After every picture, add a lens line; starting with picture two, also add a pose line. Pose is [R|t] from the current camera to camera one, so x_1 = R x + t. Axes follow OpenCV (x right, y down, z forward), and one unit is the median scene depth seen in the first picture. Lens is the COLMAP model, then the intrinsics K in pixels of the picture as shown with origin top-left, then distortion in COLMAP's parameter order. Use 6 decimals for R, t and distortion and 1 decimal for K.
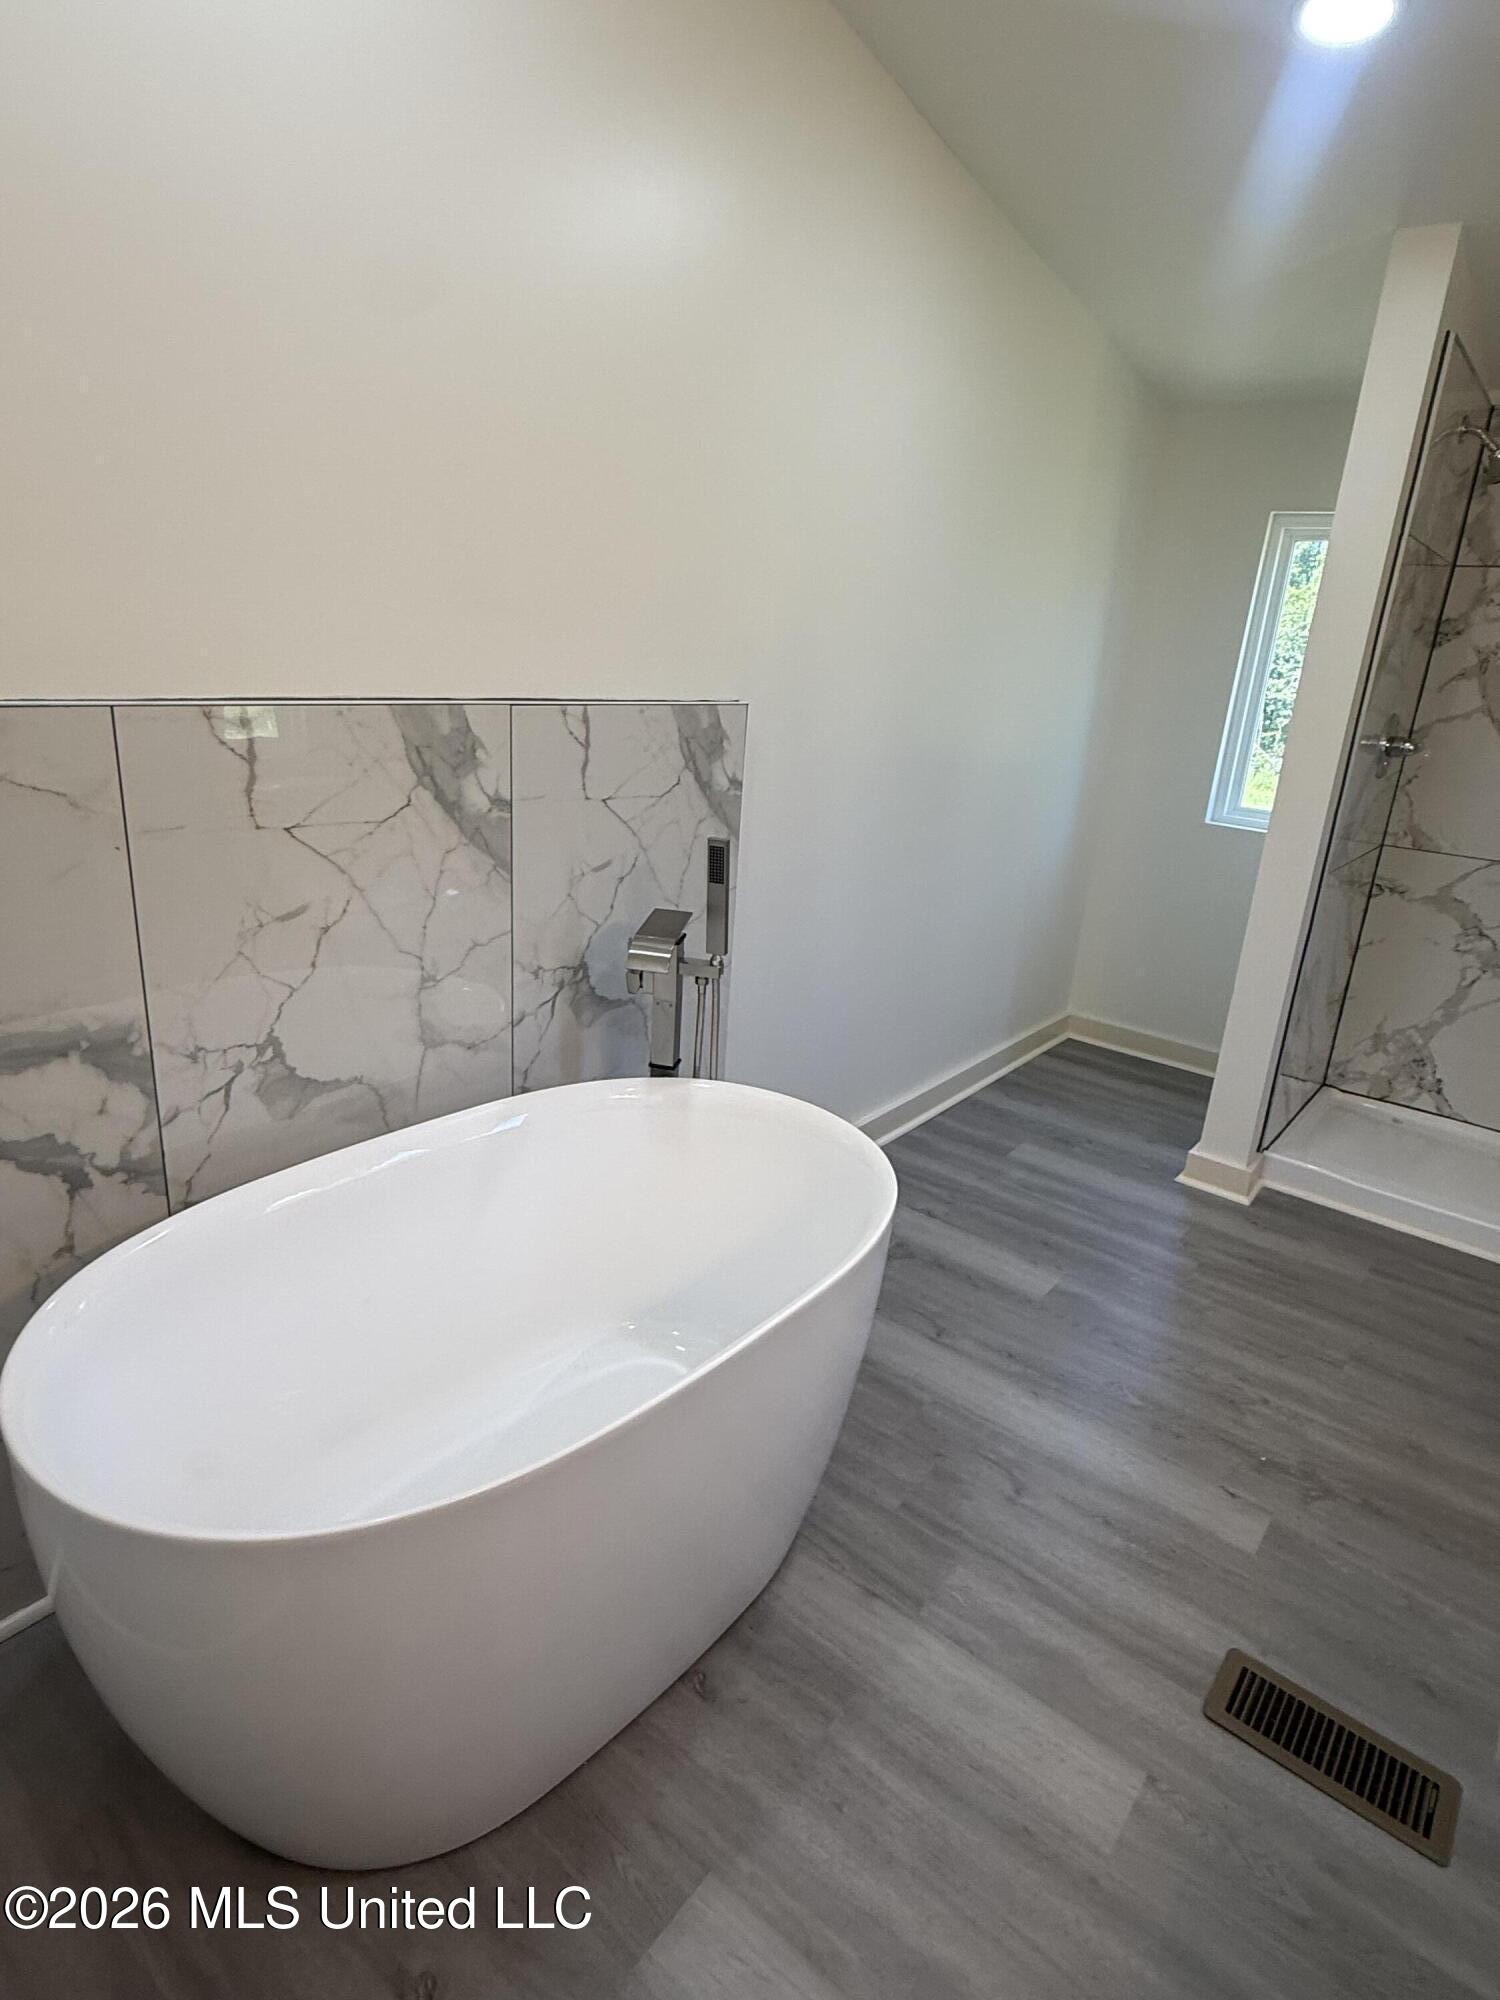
lens RADIAL K [[1086.9, 0, 750.0], [0, 1086.9, 1000.0], [0, 0, 1]] dist [0.000685, -0.000227]
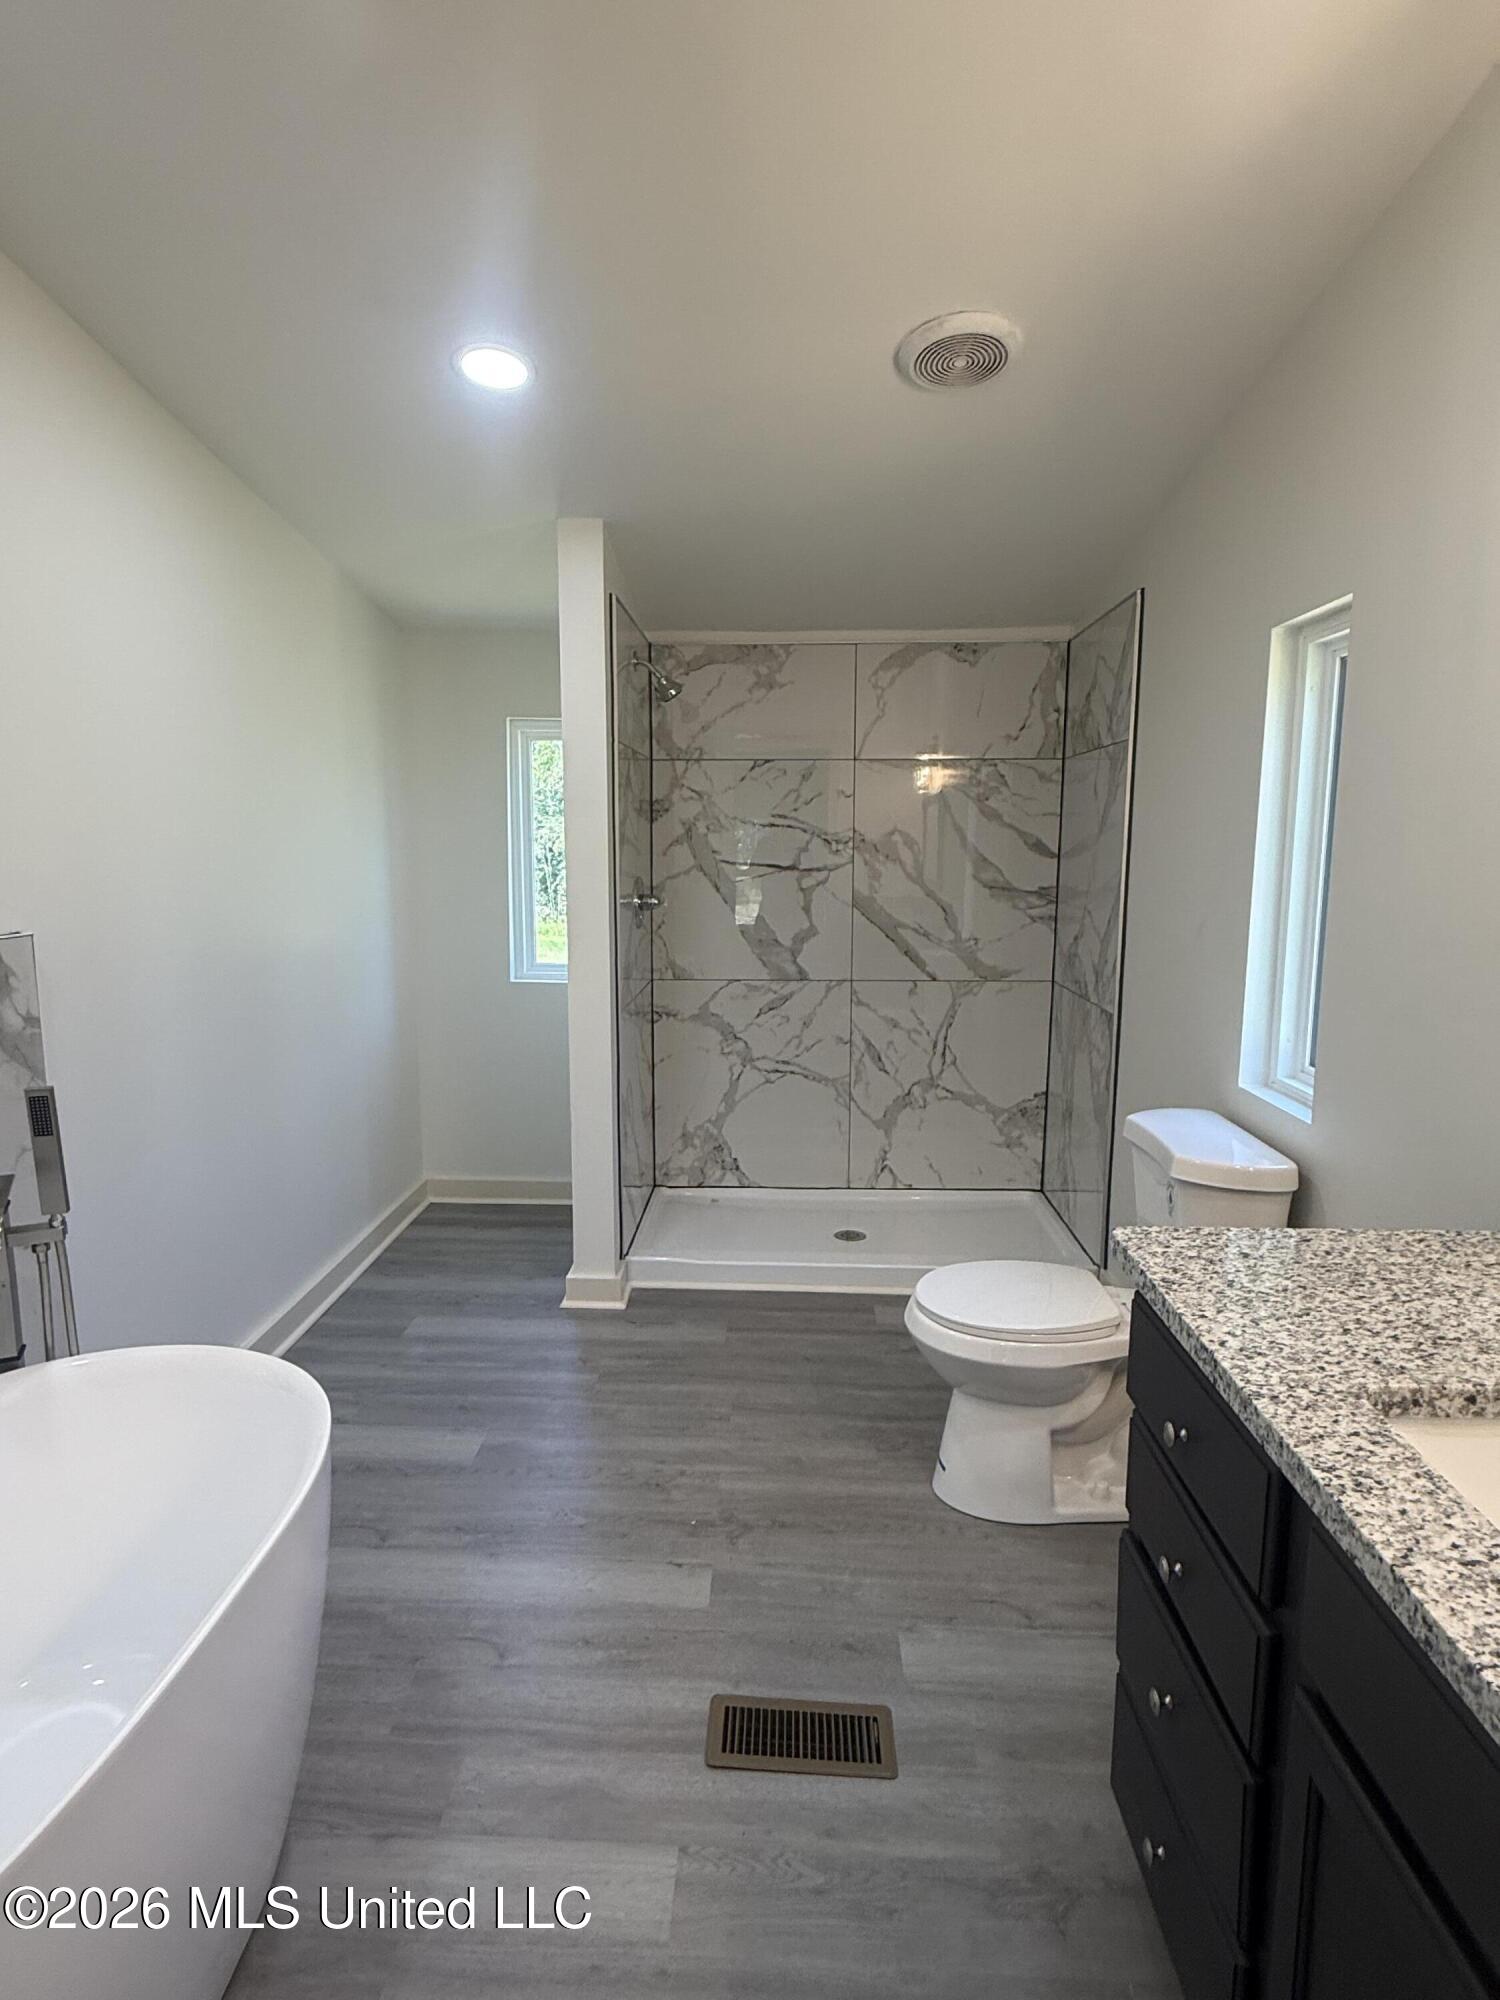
lens RADIAL K [[1089.1, 0, 750.0], [0, 1089.1, 1000.0], [0, 0, 1]] dist [-0.000578, 0.000689]
pose [[0.801631, -0.149377, 0.578855, -0.043641], [0.231962, 0.970139, -0.070884, -0.011229], [-0.550982, 0.191095, 0.812343, -0.048537]]
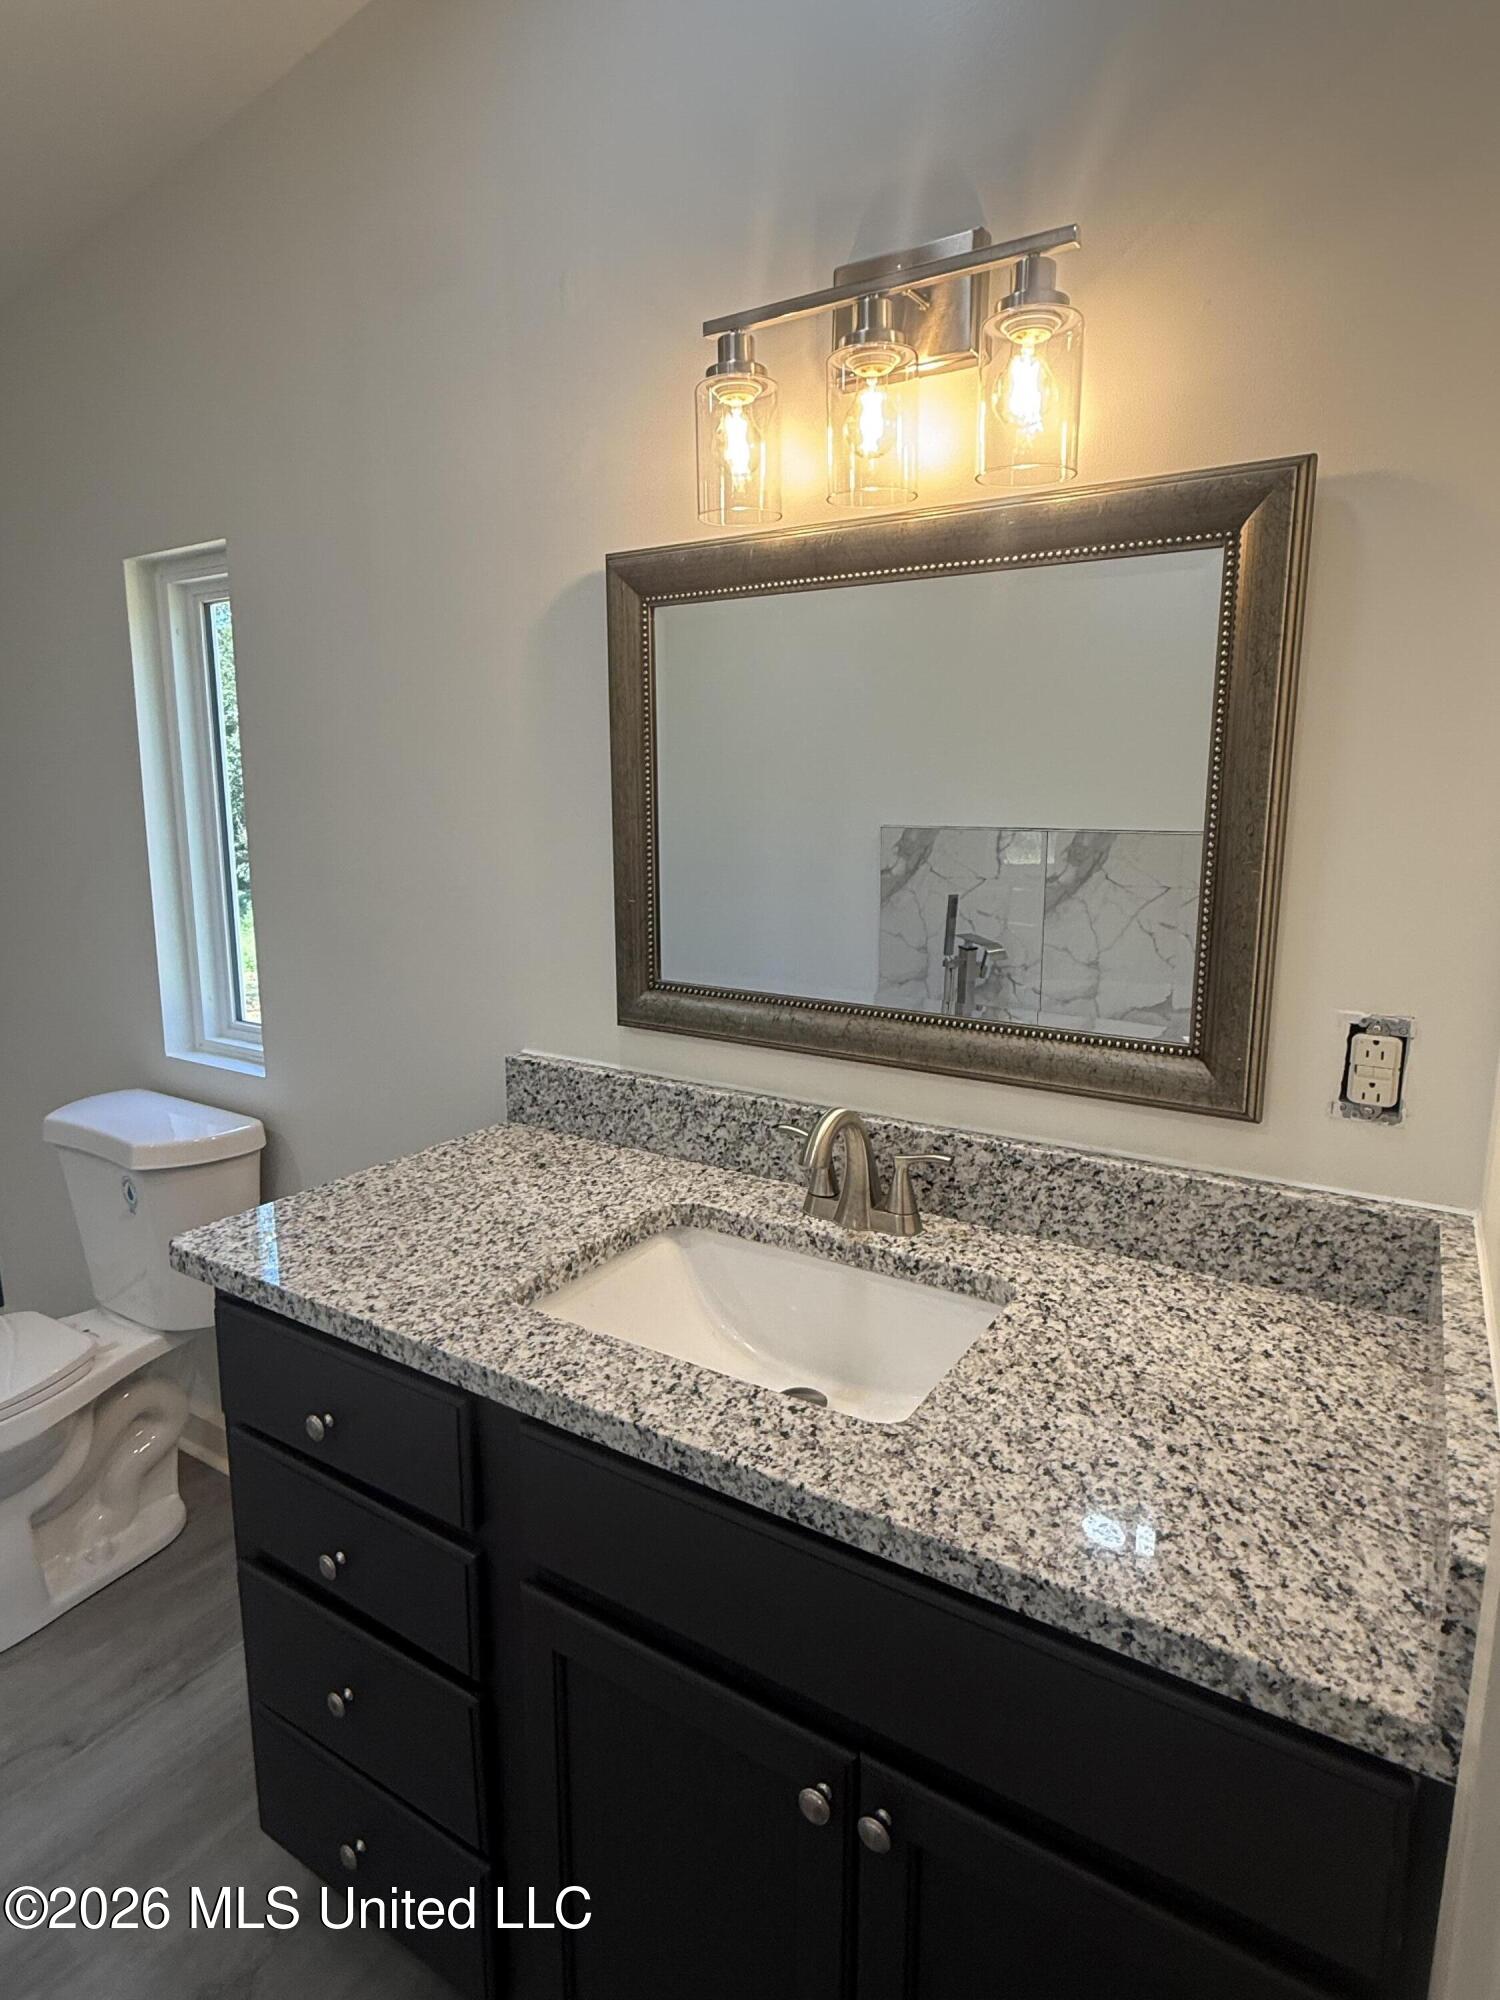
lens RADIAL K [[1088.2, 0, 757.4], [0, 1088.2, 982.7], [0, 0, 1]] dist [-0.001630, -0.000464]
pose [[-0.109892, -0.233315, 0.966172, -0.055737], [0.297805, 0.919673, 0.255958, -0.044001], [-0.948281, 0.315858, -0.031582, 0.054135]]
